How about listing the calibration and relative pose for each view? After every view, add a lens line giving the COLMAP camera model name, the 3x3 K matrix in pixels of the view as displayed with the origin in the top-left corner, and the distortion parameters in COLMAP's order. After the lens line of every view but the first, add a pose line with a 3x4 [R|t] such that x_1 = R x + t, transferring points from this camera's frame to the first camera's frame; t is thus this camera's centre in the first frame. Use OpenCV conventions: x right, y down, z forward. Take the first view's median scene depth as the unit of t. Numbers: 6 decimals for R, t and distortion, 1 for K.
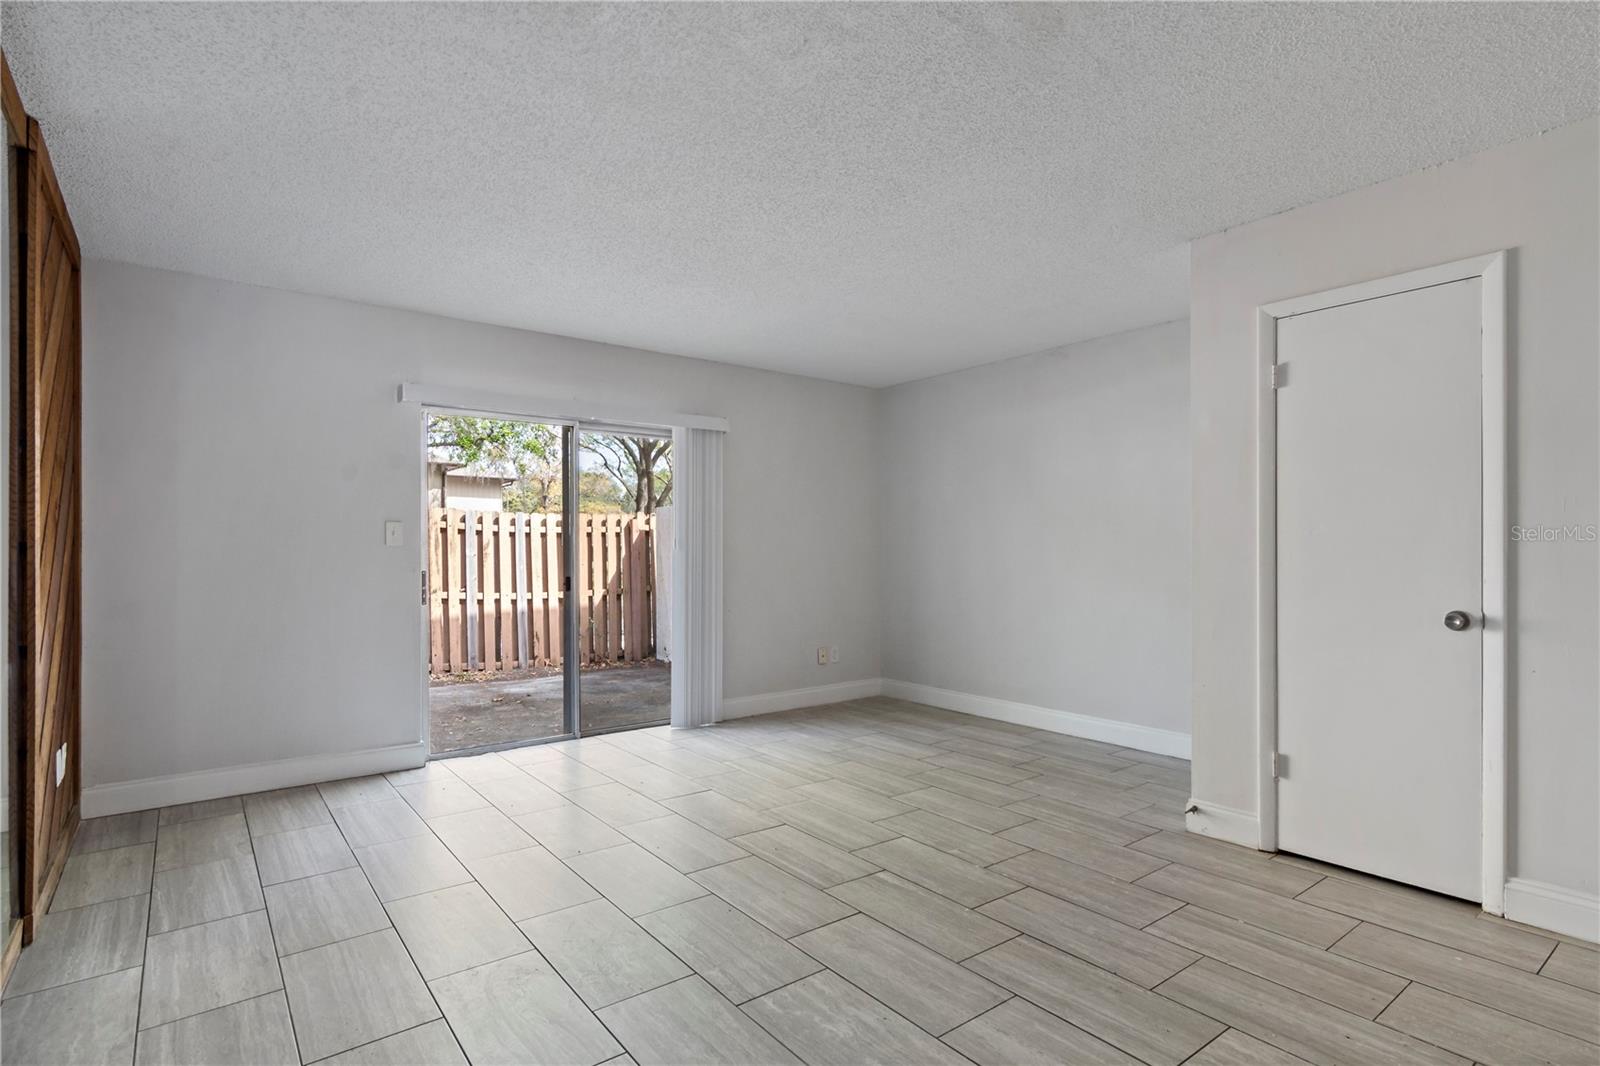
lens RADIAL K [[795.7, 0, 802.2], [0, 795.7, 541.9], [0, 0, 1]] dist [-0.001172, 0.002469]
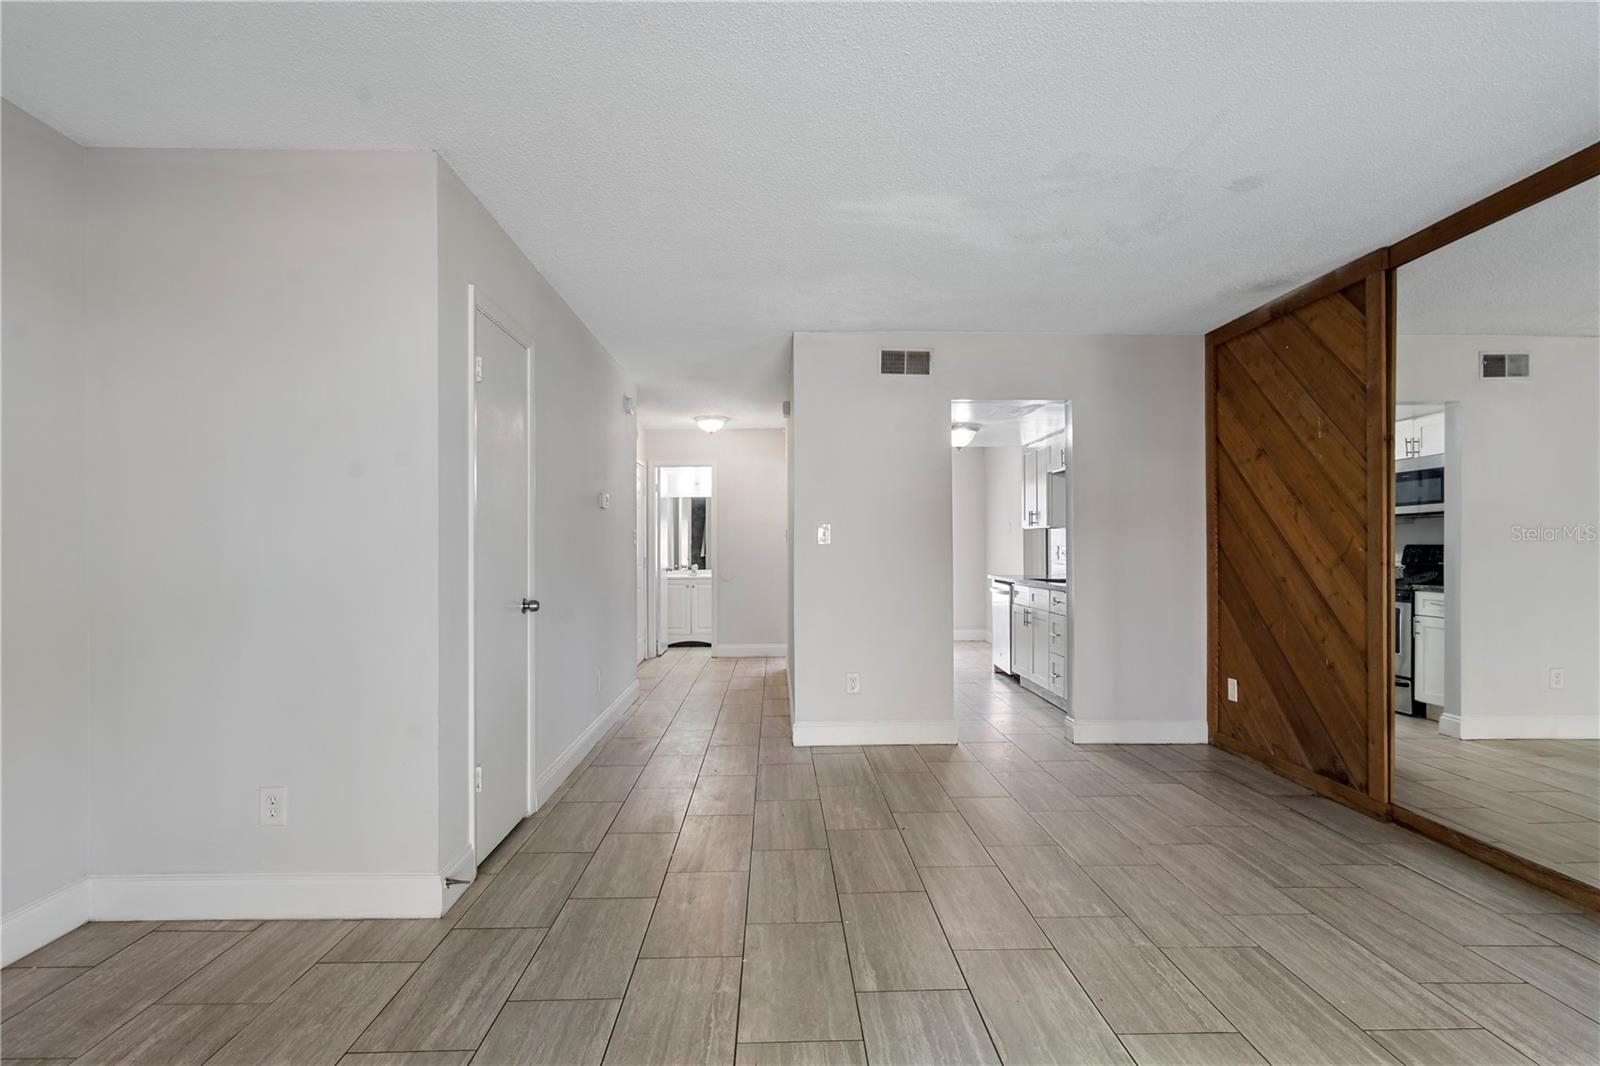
lens RADIAL K [[795.7, 0, 796.0], [0, 795.7, 536.8], [0, 0, 1]] dist [-0.001172, 0.002469]
pose [[-0.807859, 0.013697, 0.589217, -0.230225], [-0.003826, 0.999587, -0.028483, 0.015778], [-0.589364, -0.025265, -0.807473, 1.320712]]
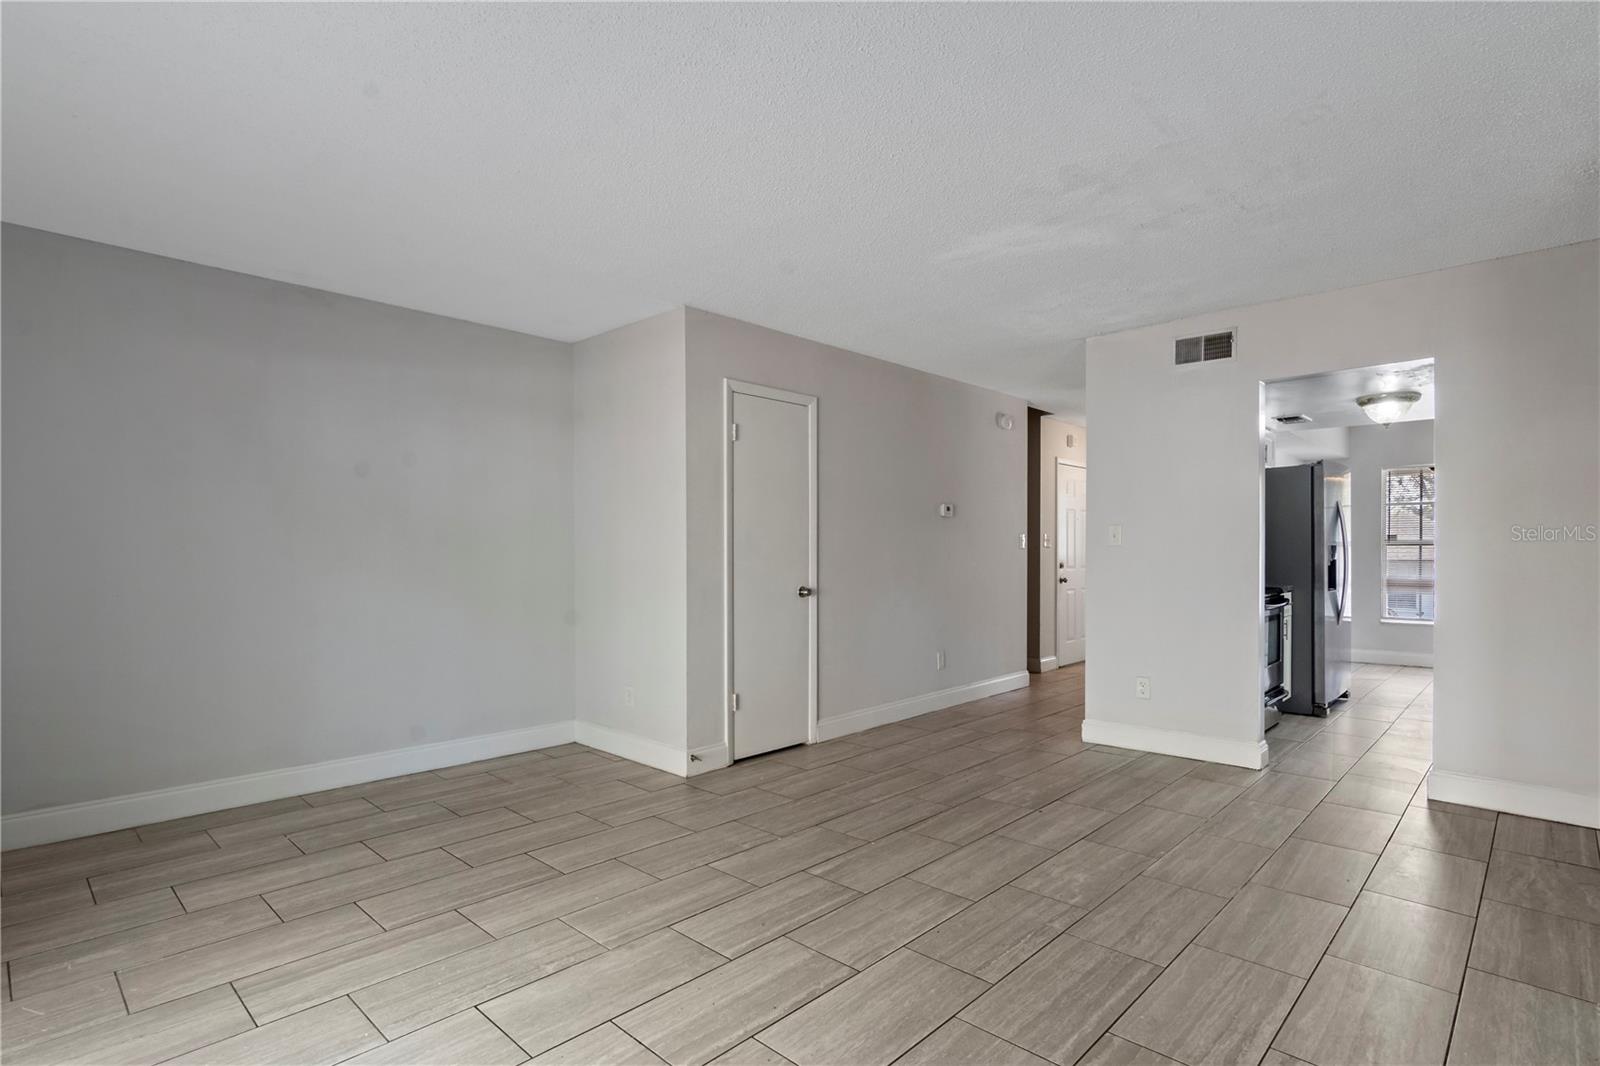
lens RADIAL K [[795.7, 0, 799.0], [0, 795.7, 557.3], [0, 0, 1]] dist [-0.001172, 0.002469]
pose [[-0.149673, -0.003139, 0.988731, -0.720256], [-0.010191, 0.999947, 0.001631, 0.012000], [-0.988683, -0.009832, -0.149697, 0.941233]]
